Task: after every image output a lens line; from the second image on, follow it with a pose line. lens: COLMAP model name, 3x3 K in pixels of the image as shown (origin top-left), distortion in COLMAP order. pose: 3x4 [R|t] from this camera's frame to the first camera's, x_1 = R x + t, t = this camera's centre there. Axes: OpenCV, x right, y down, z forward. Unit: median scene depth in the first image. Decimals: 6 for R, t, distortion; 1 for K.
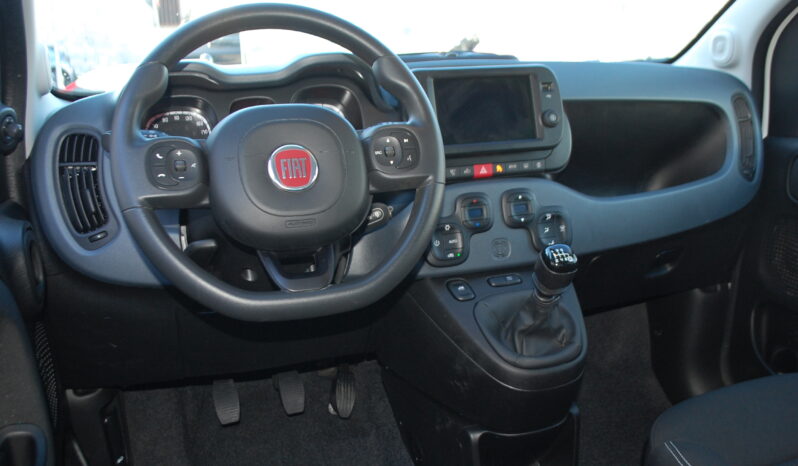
lens RADIAL K [[716.9, 0, 397.7], [0, 716.9, 234.2], [0, 0, 1]] dist [-0.074030, 0.001334]
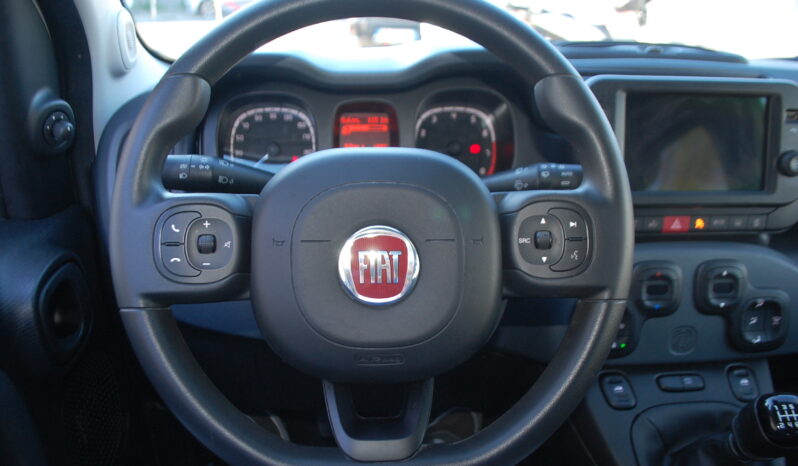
lens RADIAL K [[621.0, 0, 390.5], [0, 621.0, 253.5], [0, 0, 1]] dist [-0.094933, 0.006046]
pose [[0.962801, 0.137484, -0.232621, -0.009880], [-0.098557, 0.980254, 0.171431, -0.142391], [0.251596, -0.142128, 0.957340, 0.360304]]
